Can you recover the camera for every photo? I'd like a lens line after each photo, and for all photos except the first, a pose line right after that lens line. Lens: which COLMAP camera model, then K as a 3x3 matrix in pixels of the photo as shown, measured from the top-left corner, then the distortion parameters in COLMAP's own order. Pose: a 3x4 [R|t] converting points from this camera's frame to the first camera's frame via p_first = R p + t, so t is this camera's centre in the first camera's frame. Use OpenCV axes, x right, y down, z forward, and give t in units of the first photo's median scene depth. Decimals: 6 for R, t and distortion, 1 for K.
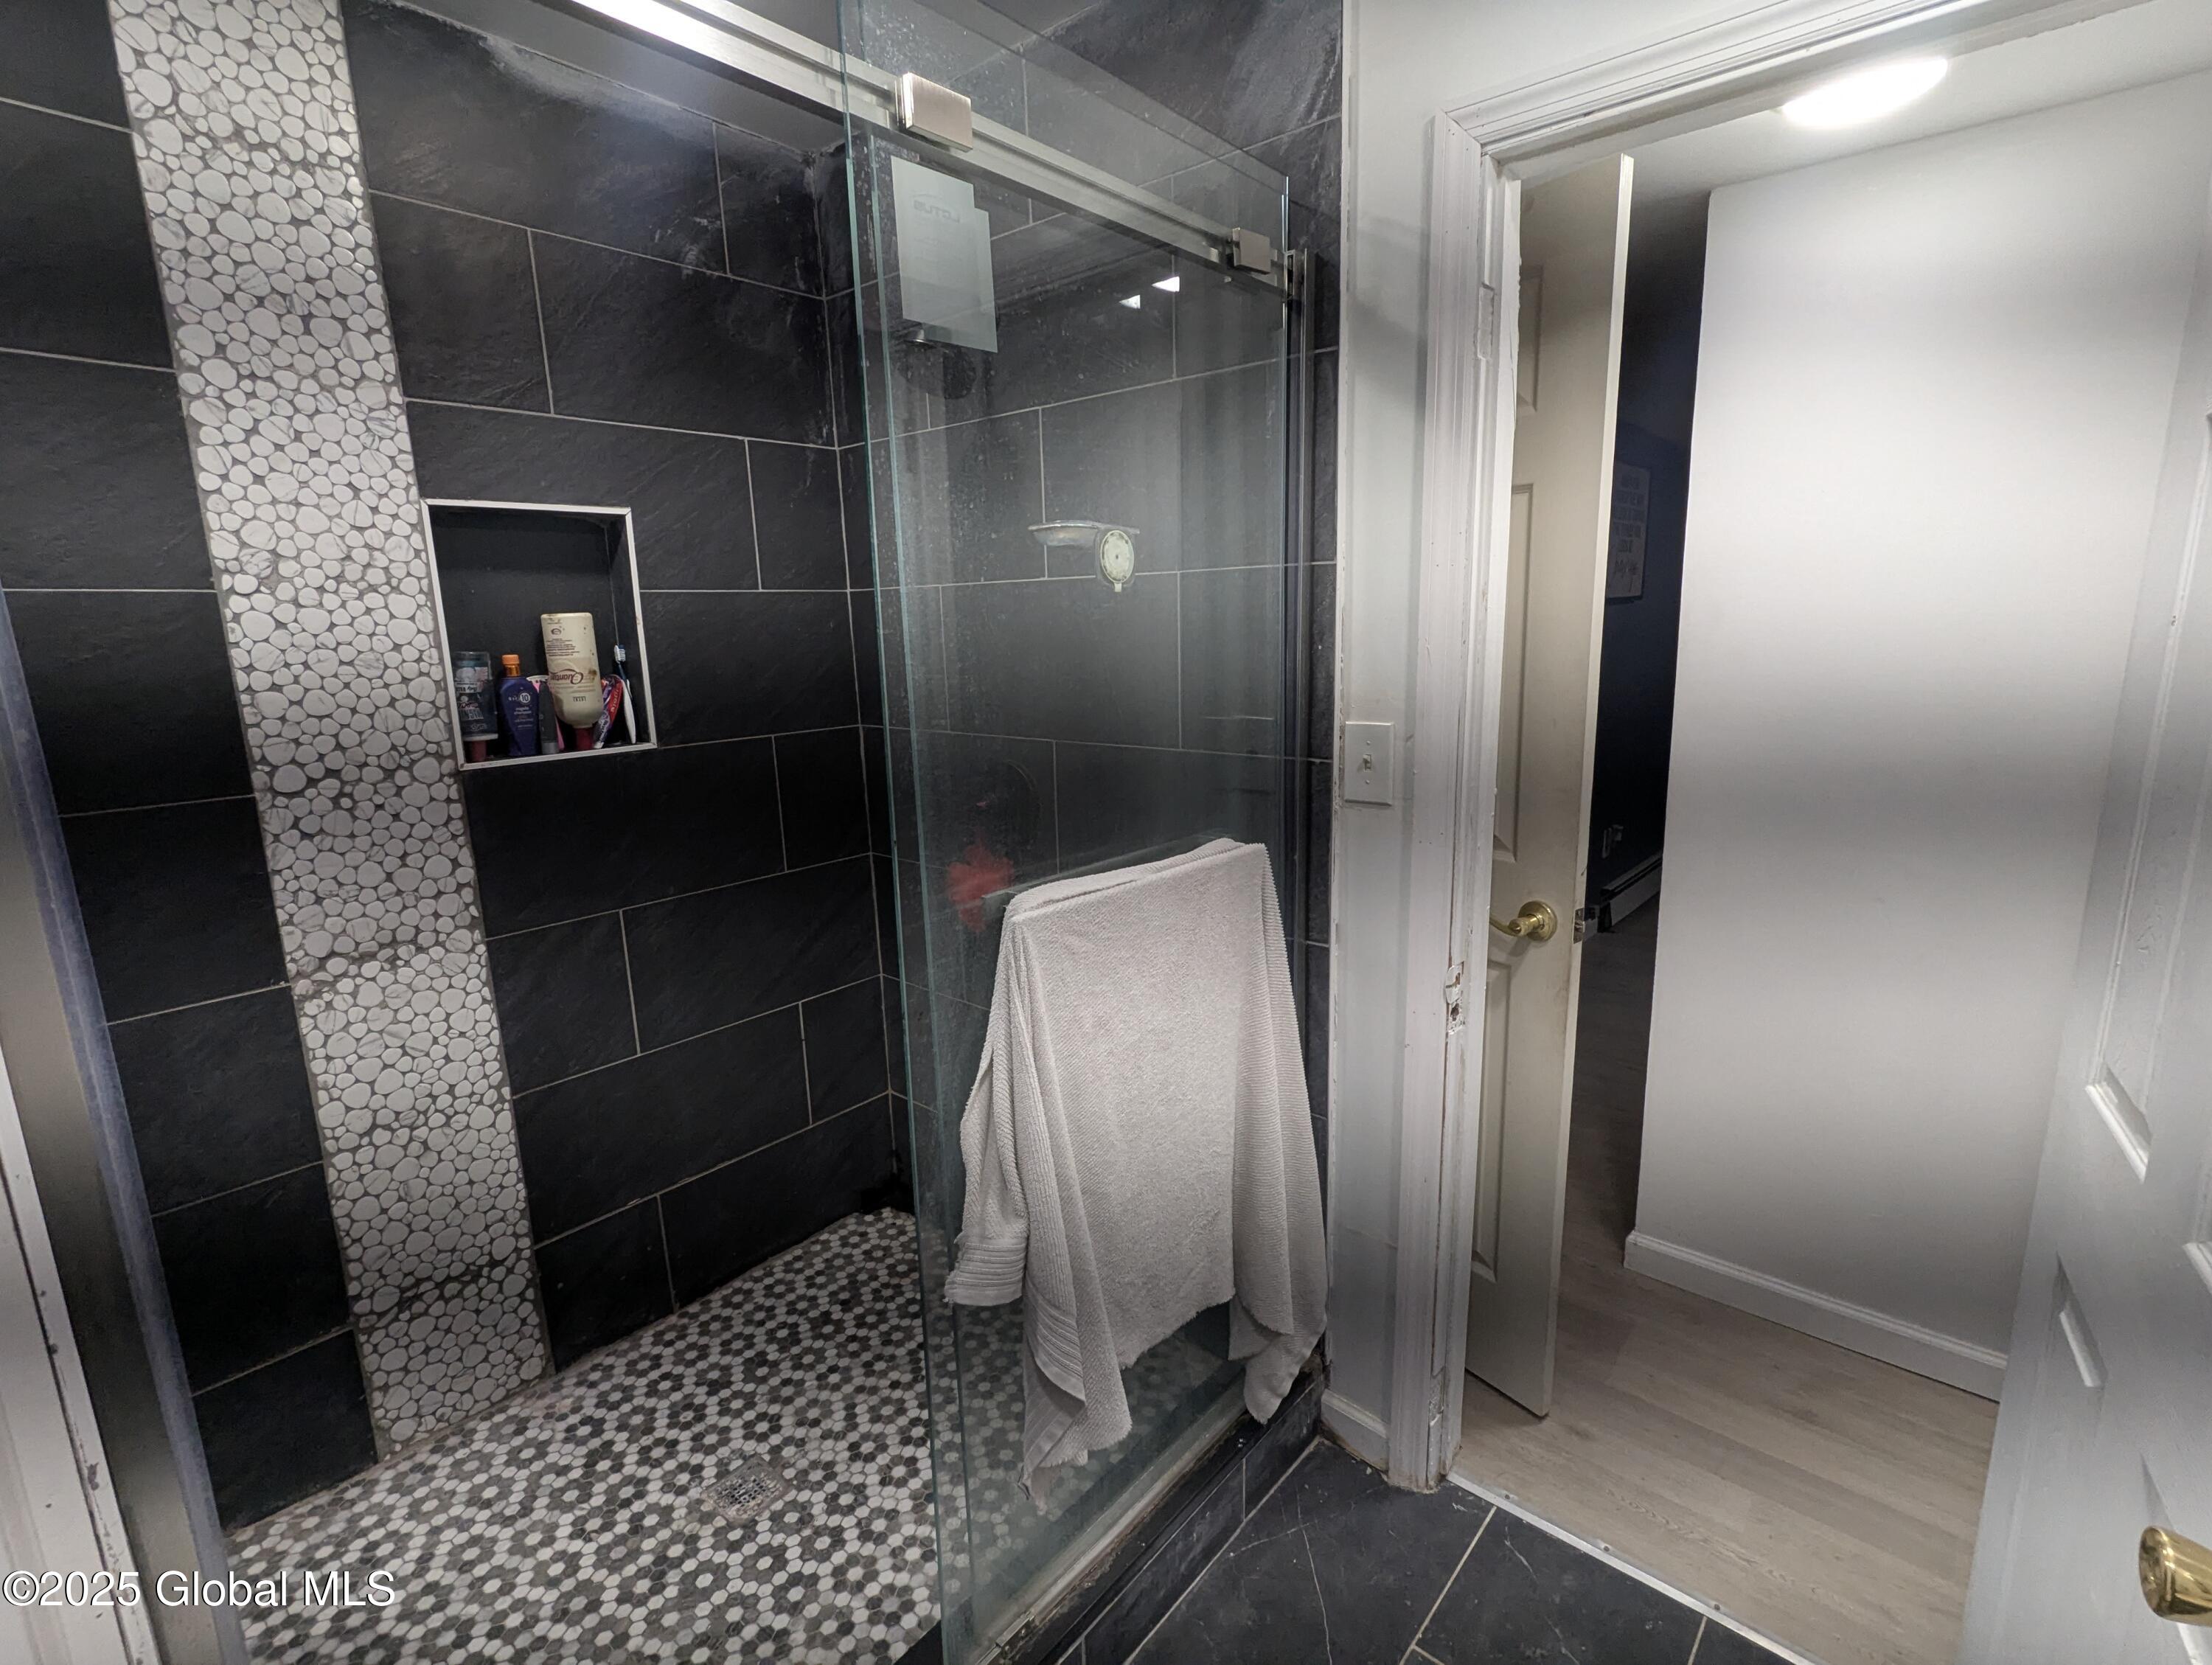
lens RADIAL K [[1043.5, 0, 1106.6], [0, 1043.5, 827.1], [0, 0, 1]] dist [-0.002405, -0.000564]
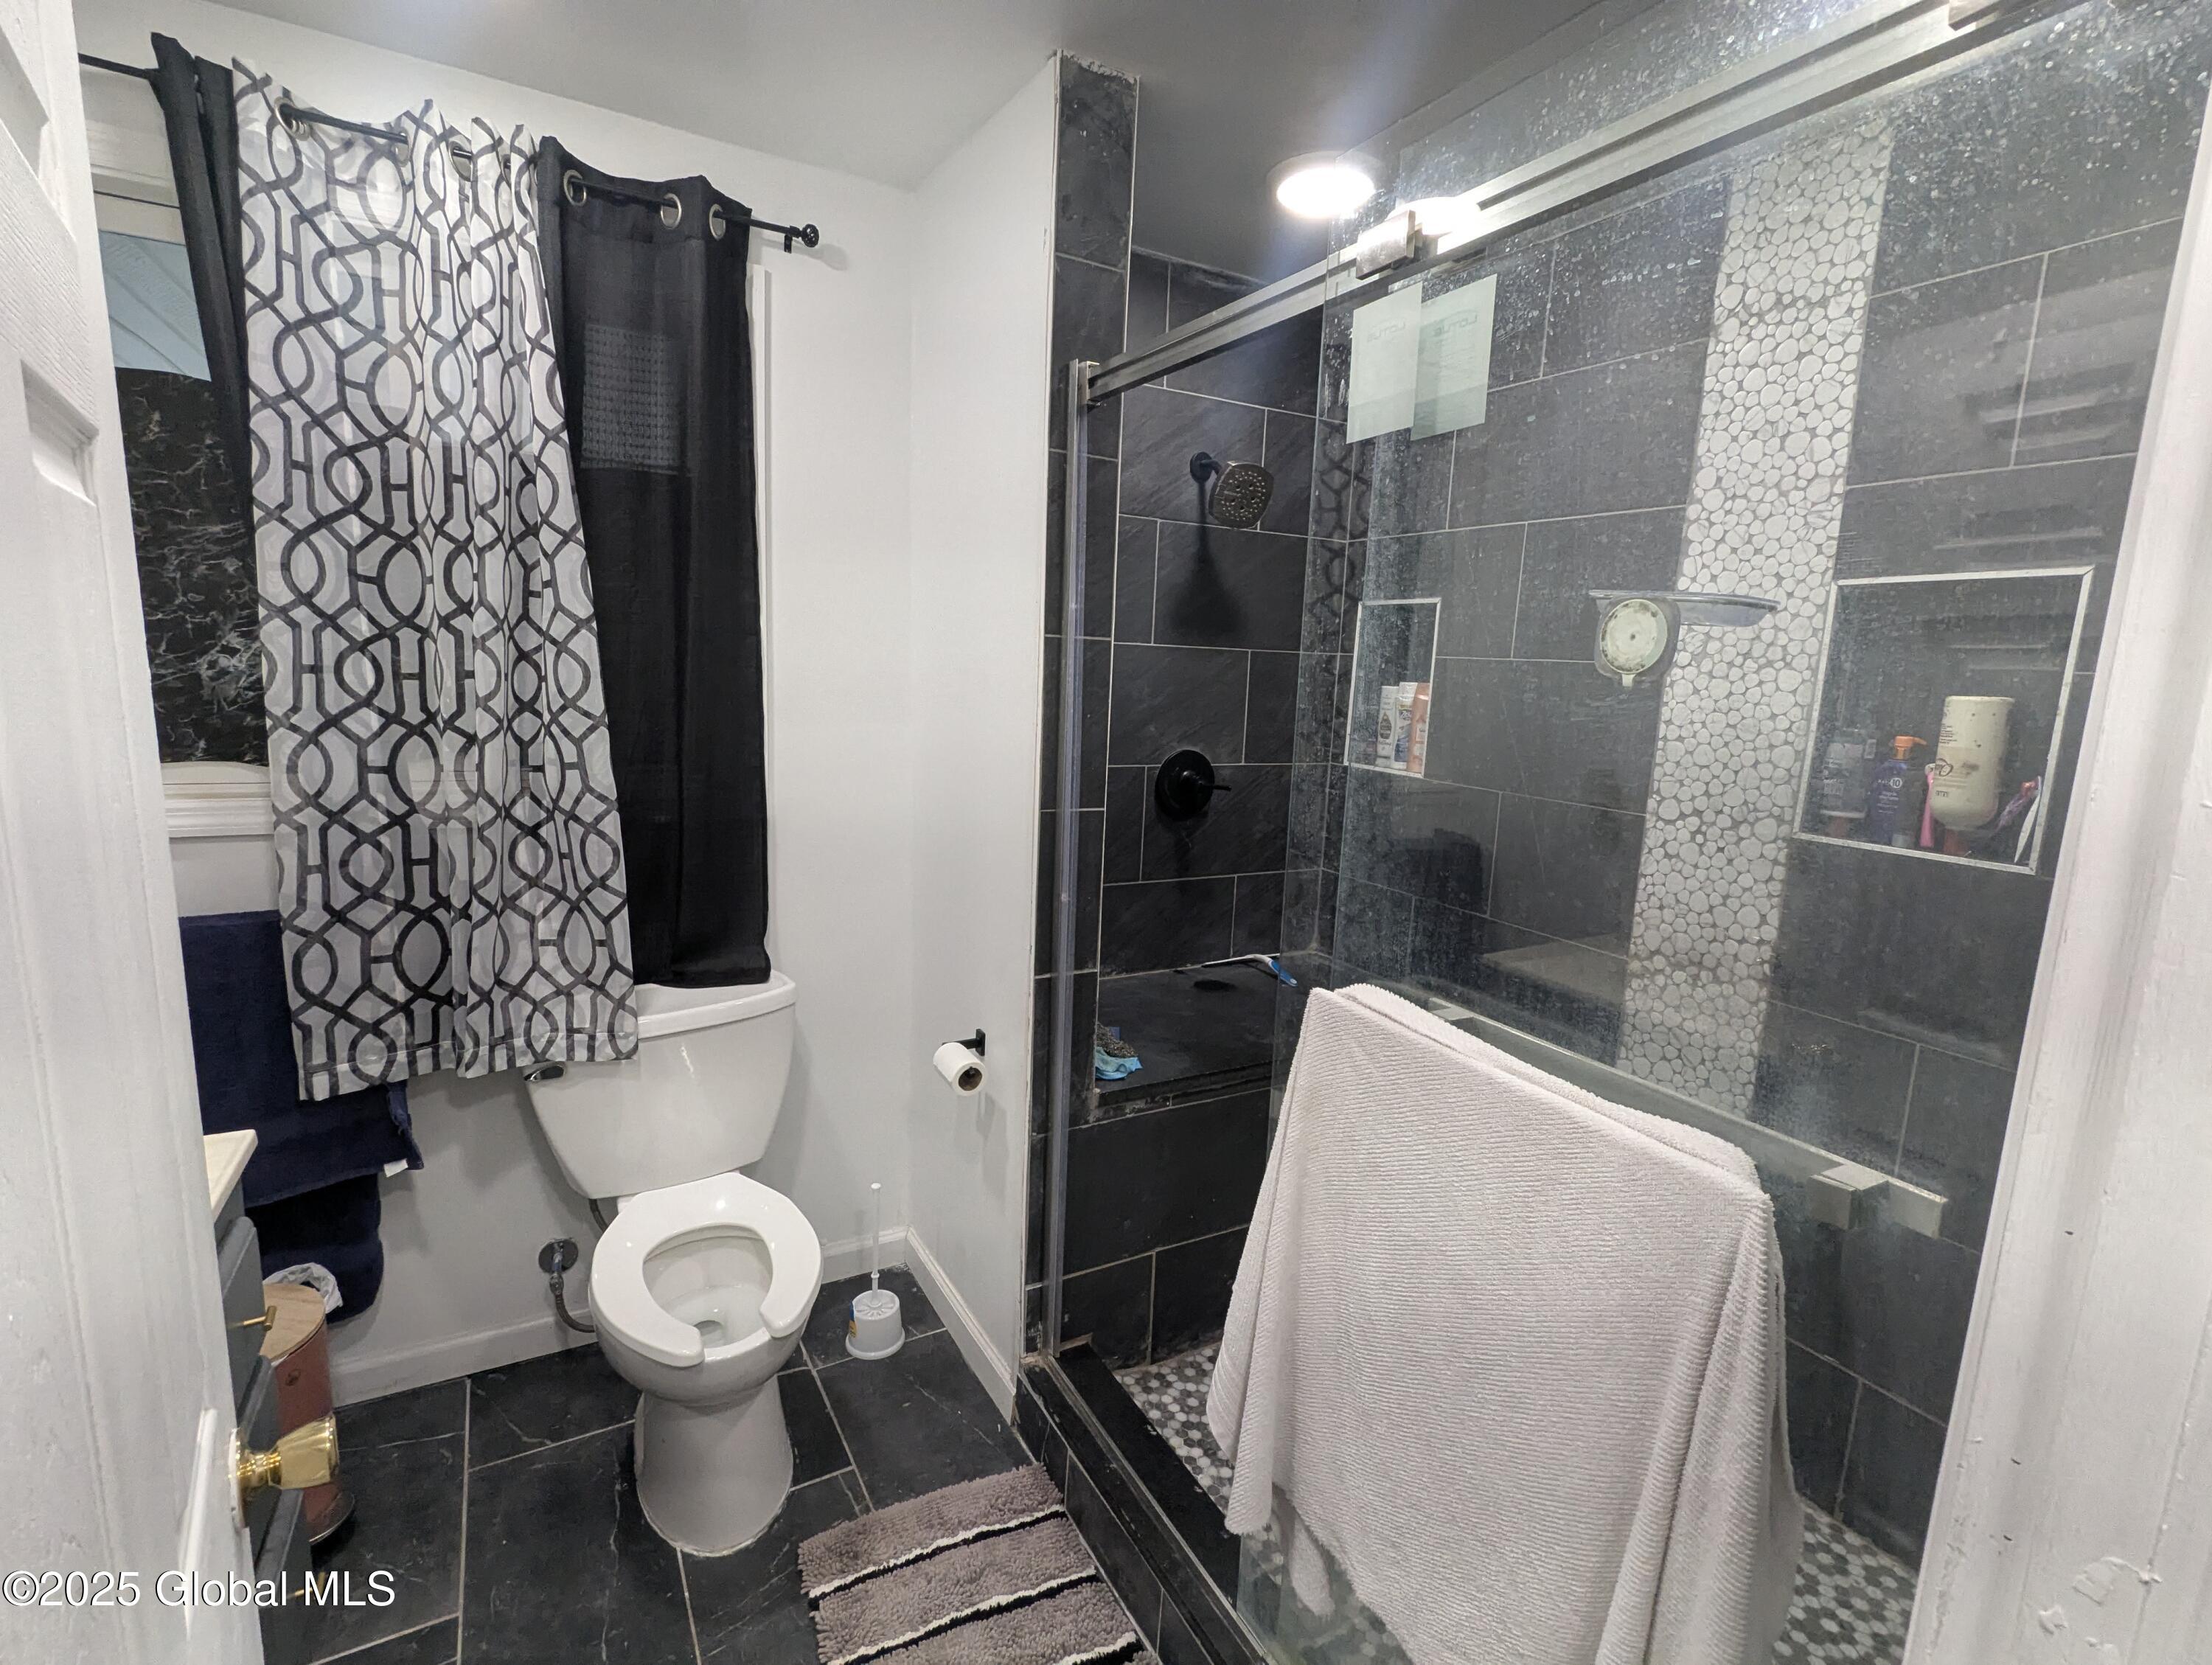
lens RADIAL K [[1043.5, 0, 1106.6], [0, 1043.5, 827.1], [0, 0, 1]] dist [-0.002405, -0.000564]
pose [[-0.343735, 0.160408, -0.925265, 0.628052], [-0.212664, 0.946408, 0.243077, -0.186229], [0.914669, 0.280325, -0.291201, 0.731682]]
